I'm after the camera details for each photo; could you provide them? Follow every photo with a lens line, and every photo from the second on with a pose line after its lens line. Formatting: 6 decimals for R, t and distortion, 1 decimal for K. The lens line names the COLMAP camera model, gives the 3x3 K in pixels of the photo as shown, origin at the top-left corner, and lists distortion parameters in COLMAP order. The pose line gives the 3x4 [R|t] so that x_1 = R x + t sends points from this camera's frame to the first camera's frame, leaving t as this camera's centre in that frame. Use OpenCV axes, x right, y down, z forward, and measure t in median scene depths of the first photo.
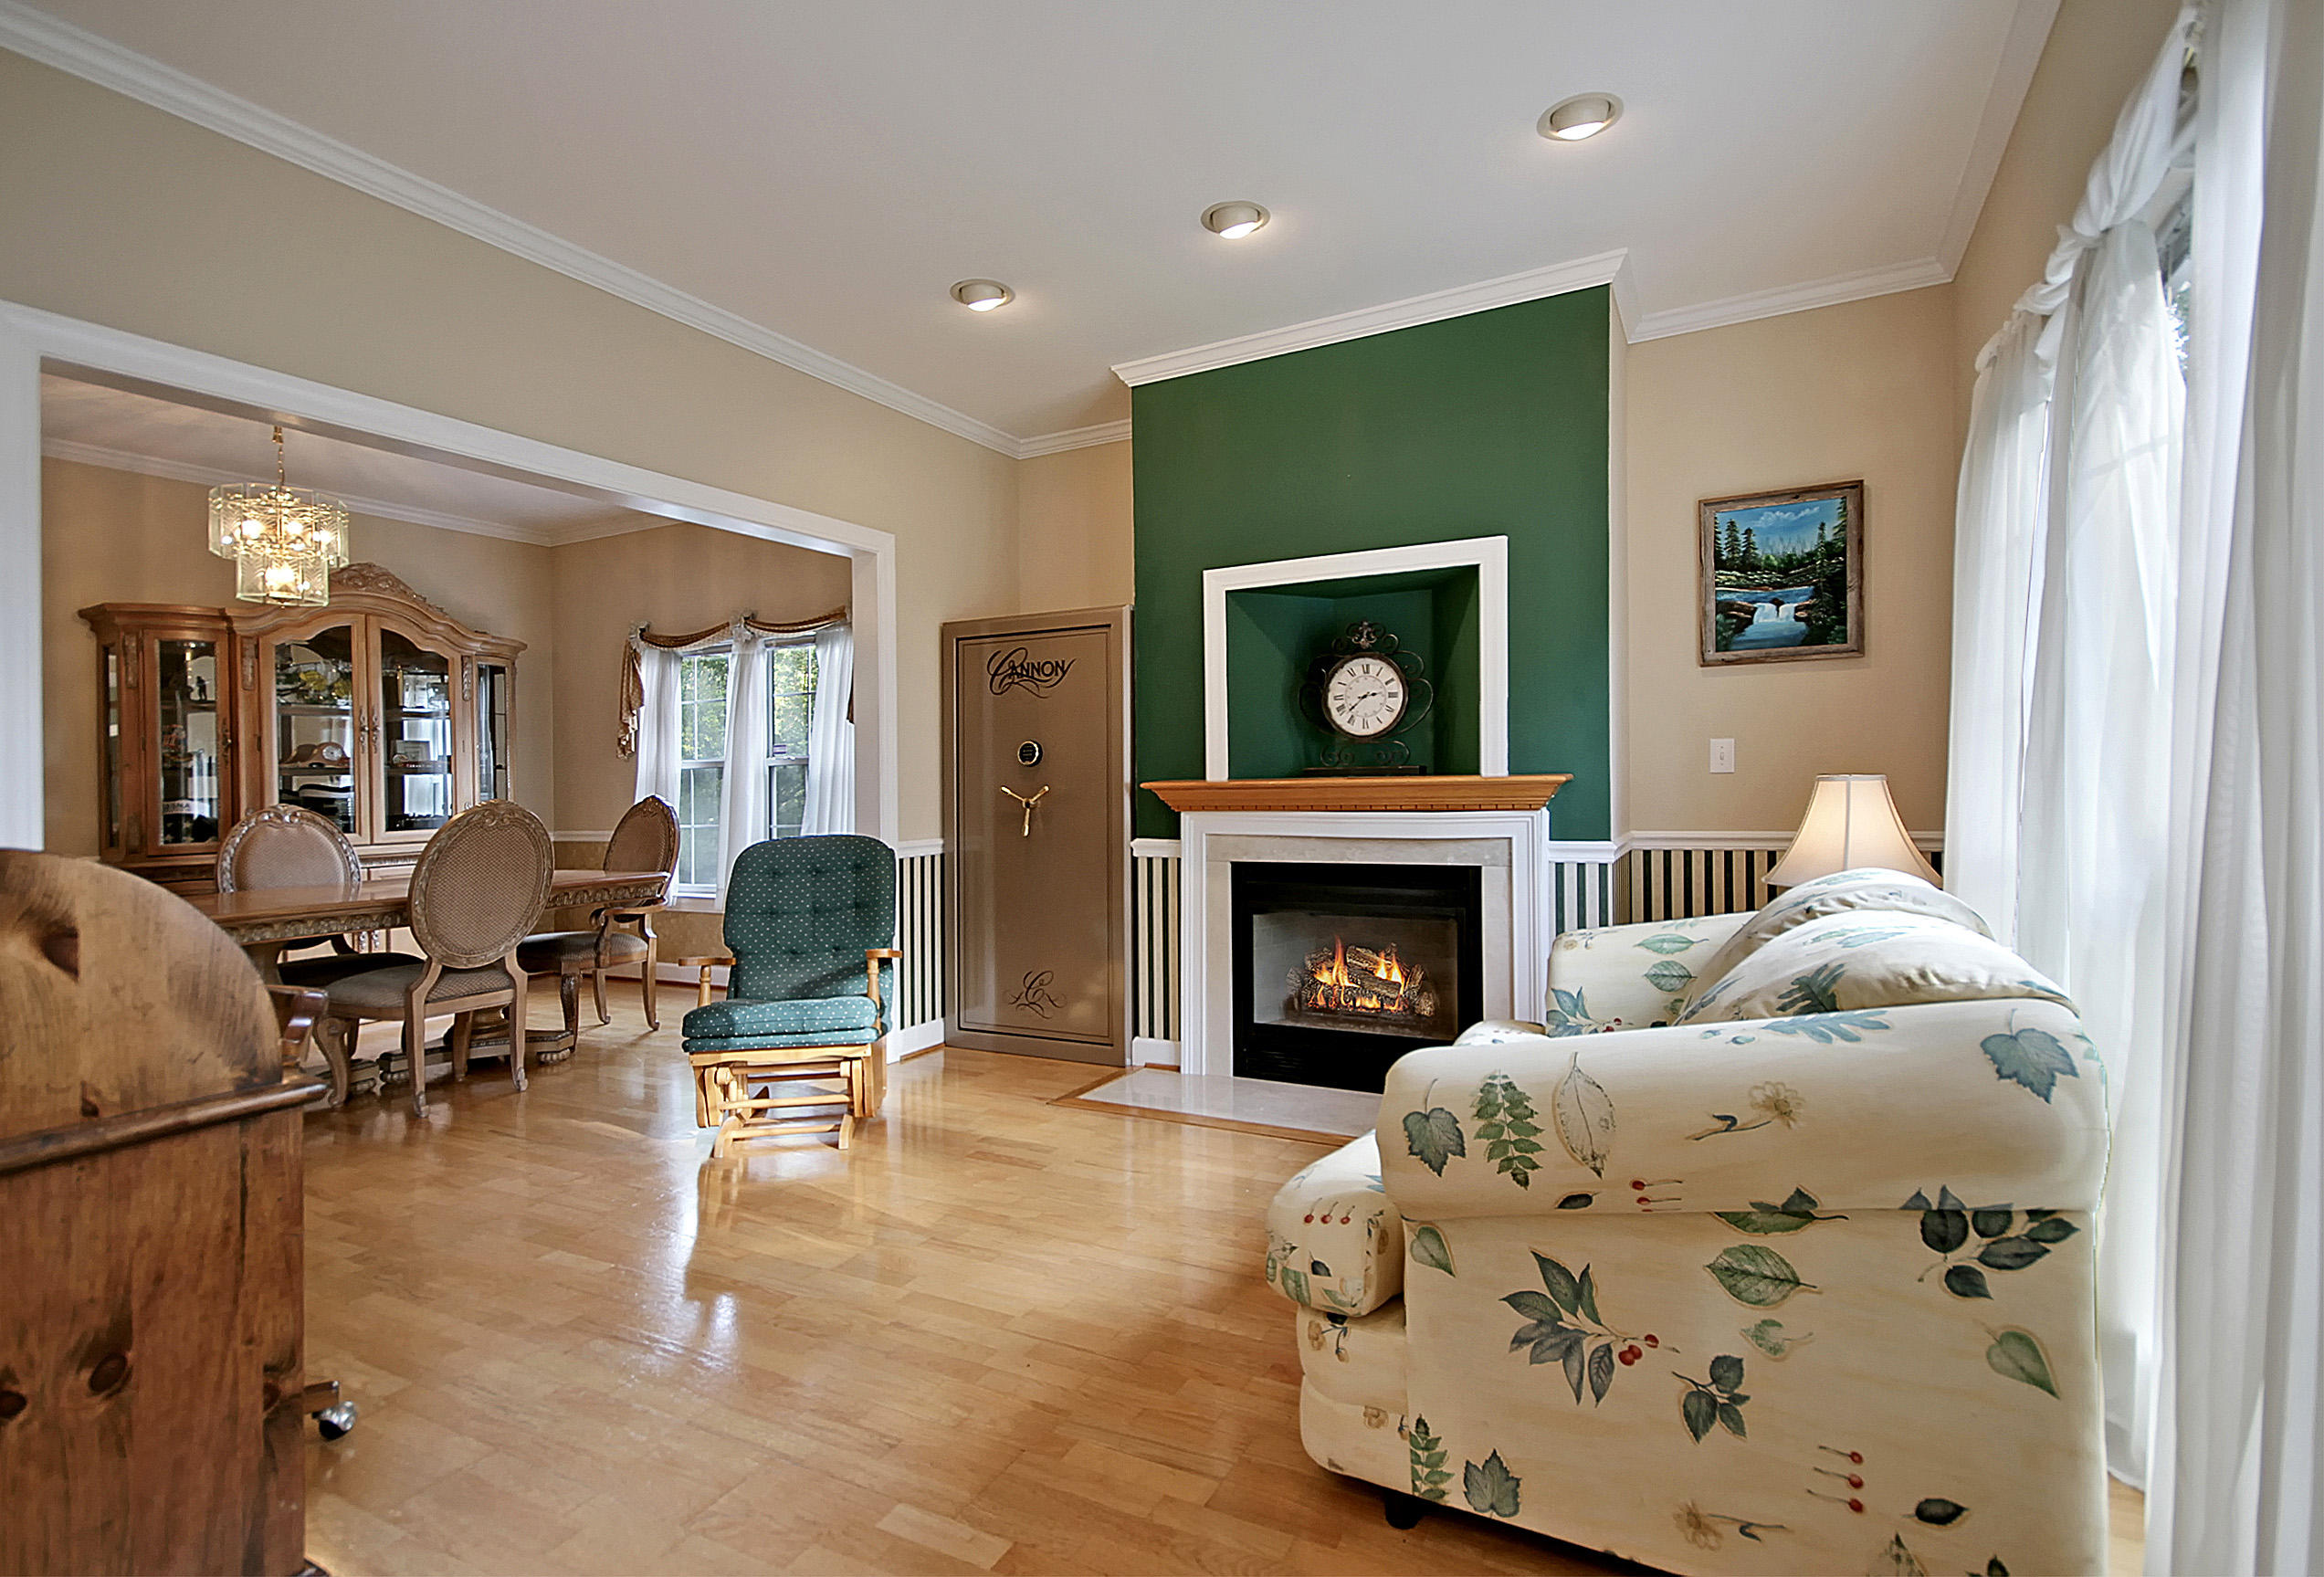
lens RADIAL K [[1127.1, 0, 1150.1], [0, 1127.1, 780.7], [0, 0, 1]] dist [-0.000357, 0.000020]
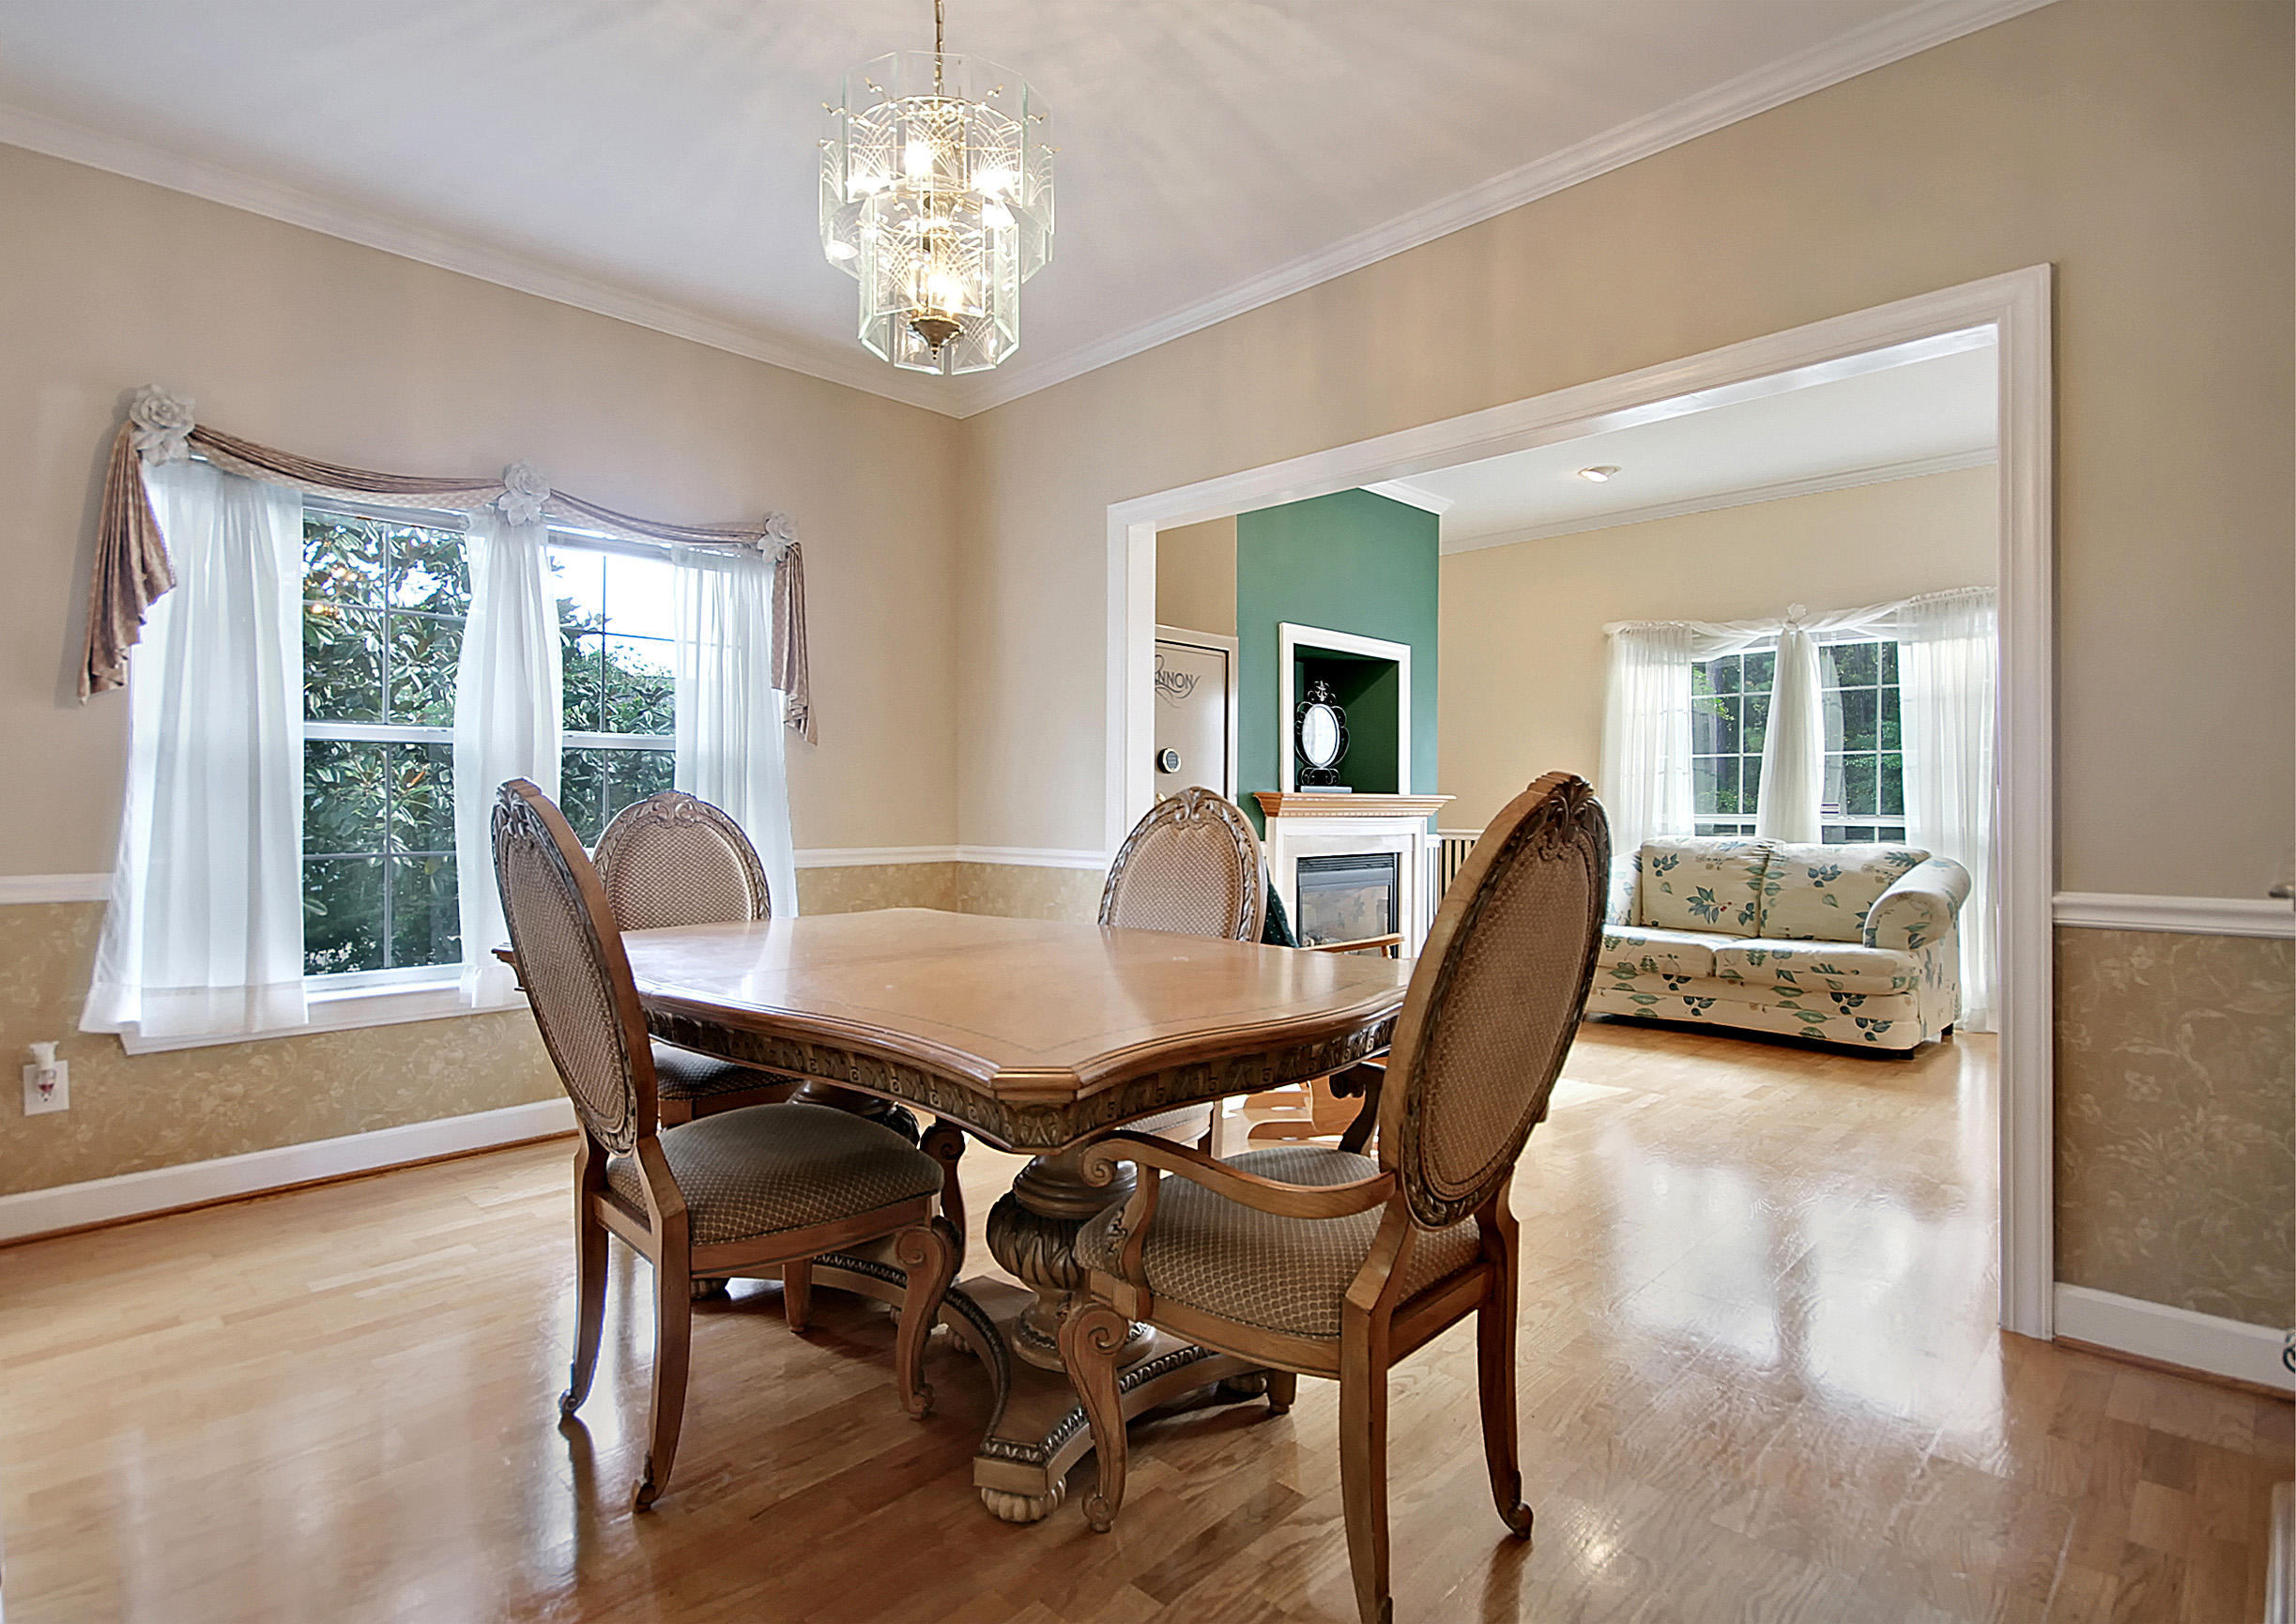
lens RADIAL K [[1160.9, 0, 1148.0], [0, 1160.9, 812.0], [0, 0, 1]] dist [0.000910, 0.000027]
pose [[0.254264, 0.010739, 0.967075, -1.345071], [-0.001368, 0.999941, -0.010745, 0.037520], [-0.967134, 0.001409, 0.254264, 0.924328]]
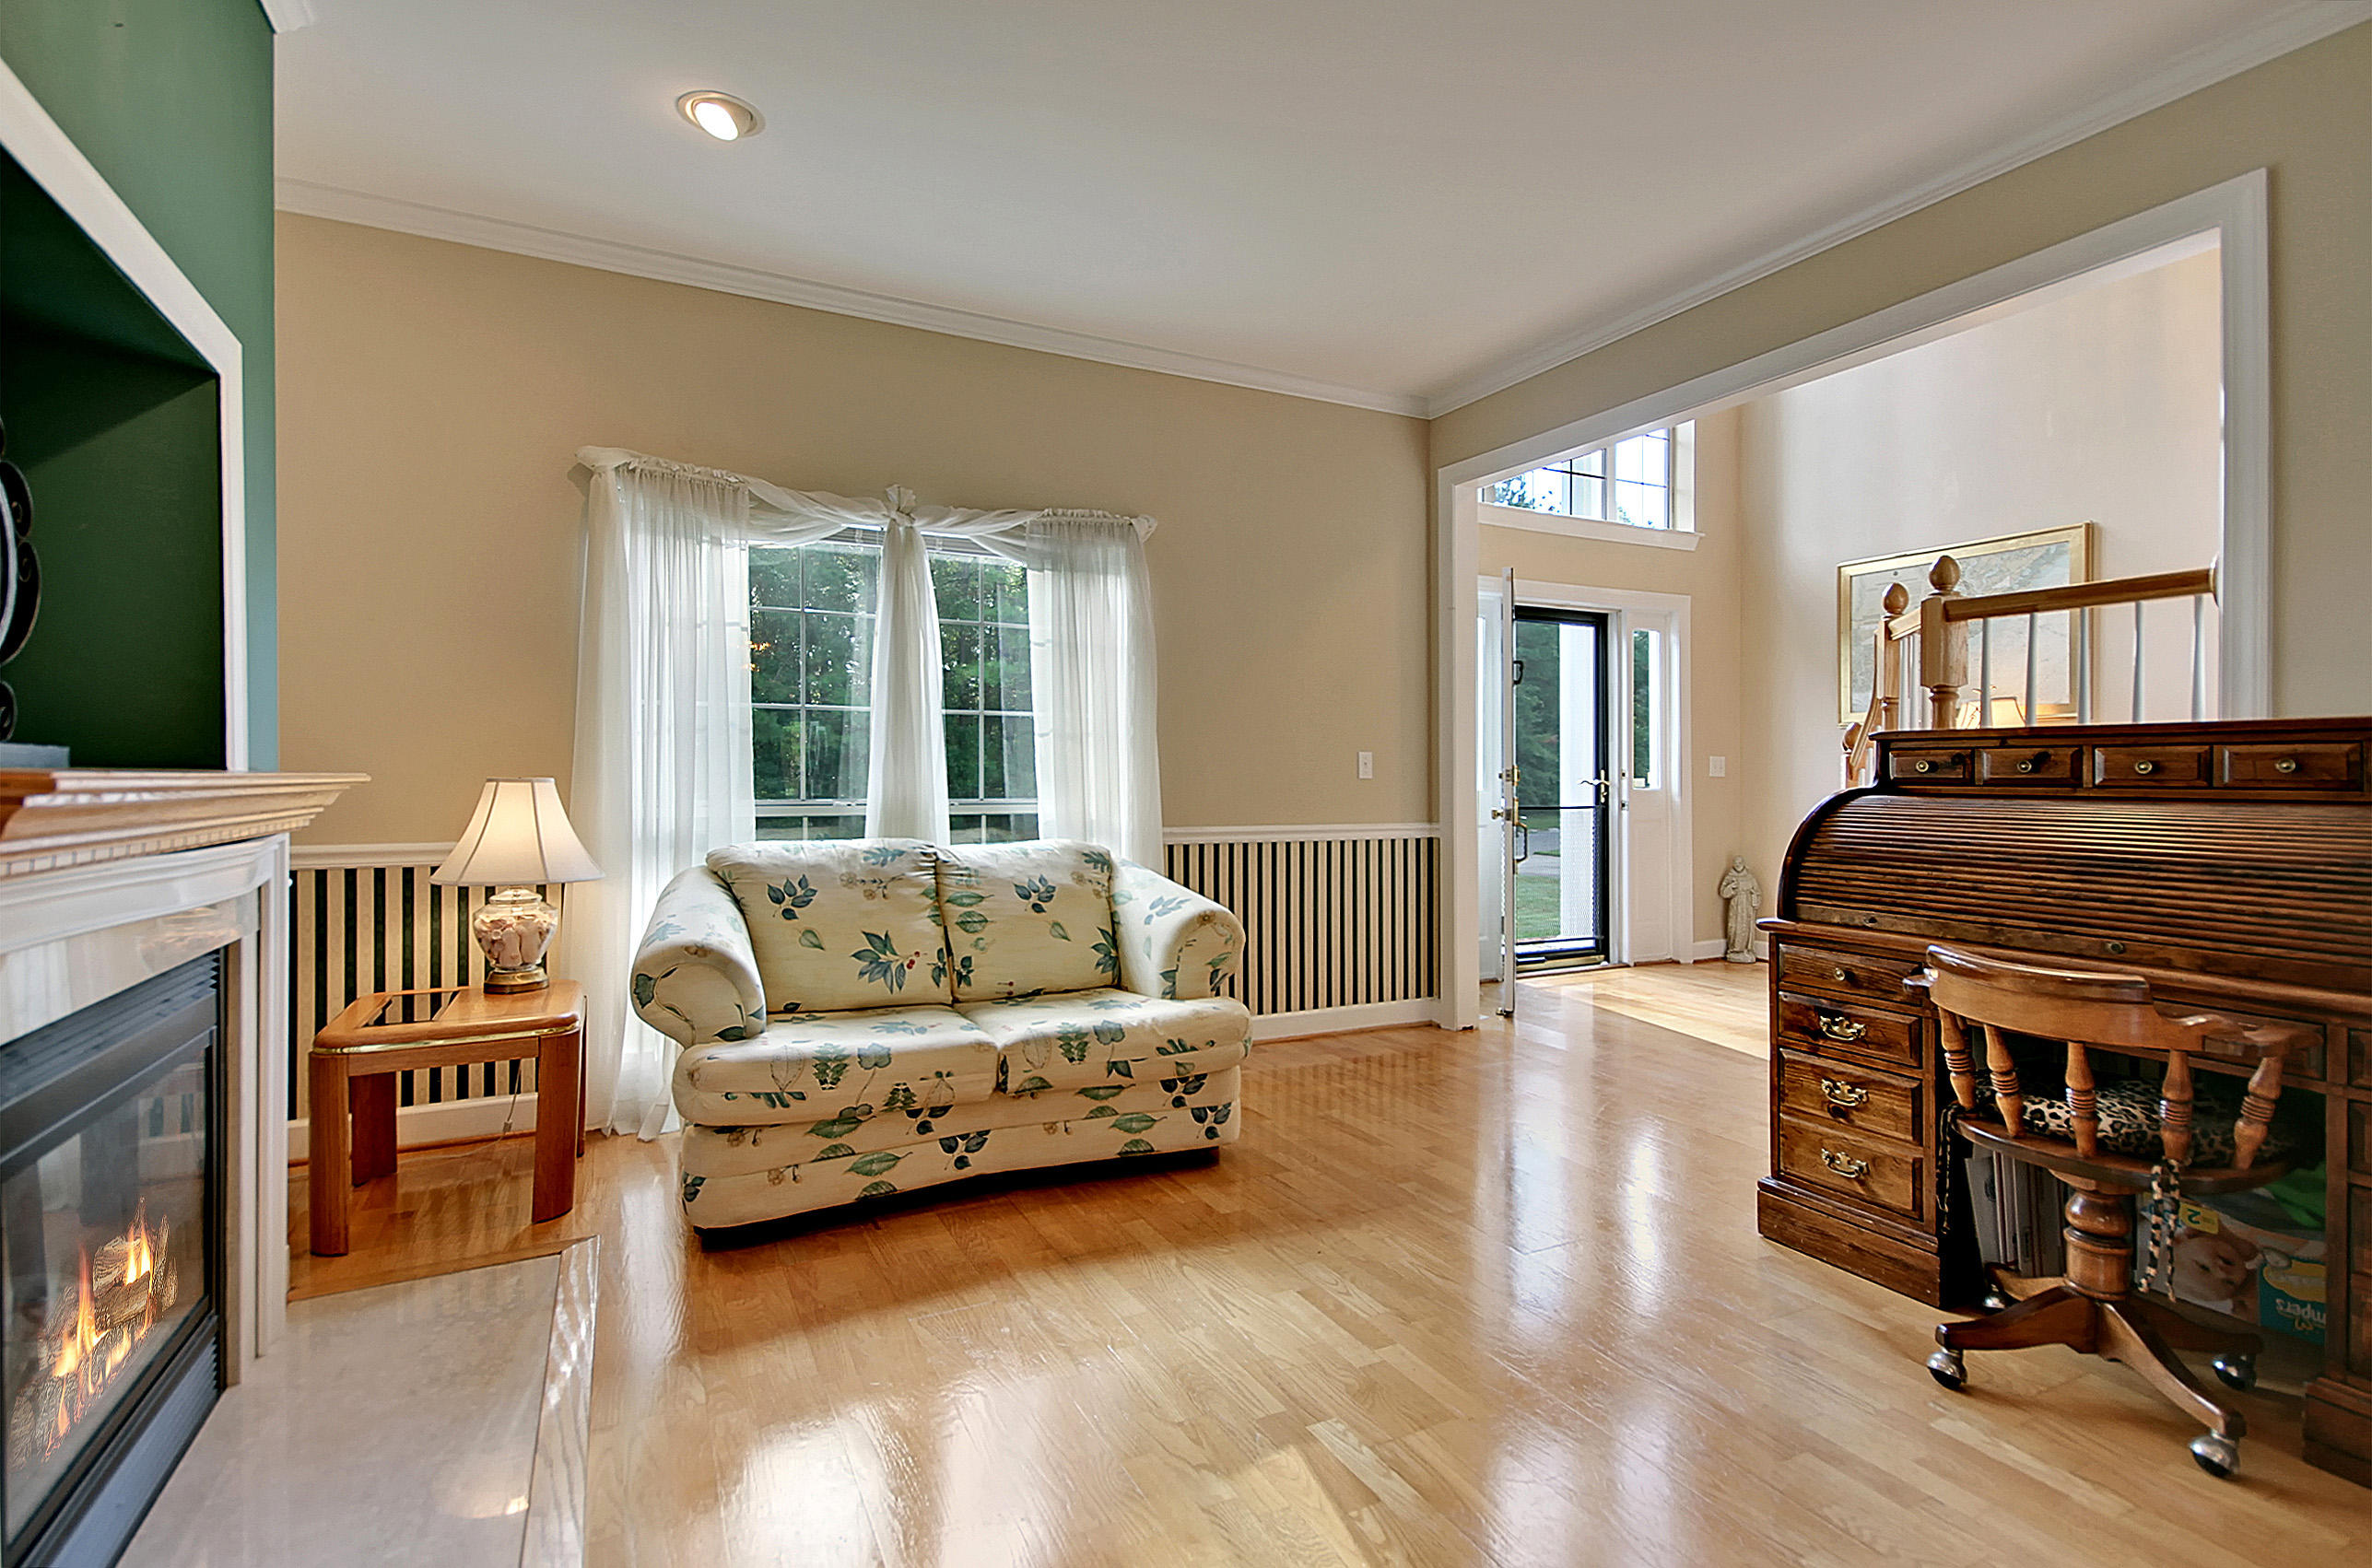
lens RADIAL K [[1129.9, 0, 1186.0], [0, 1129.9, 784.0], [0, 0, 1]] dist [-0.000583, 0.000036]
pose [[-0.827419, 0.003323, 0.561576, -0.384523], [0.010201, 0.999906, 0.009113, 0.001213], [-0.561493, 0.013269, -0.827375, 1.184504]]
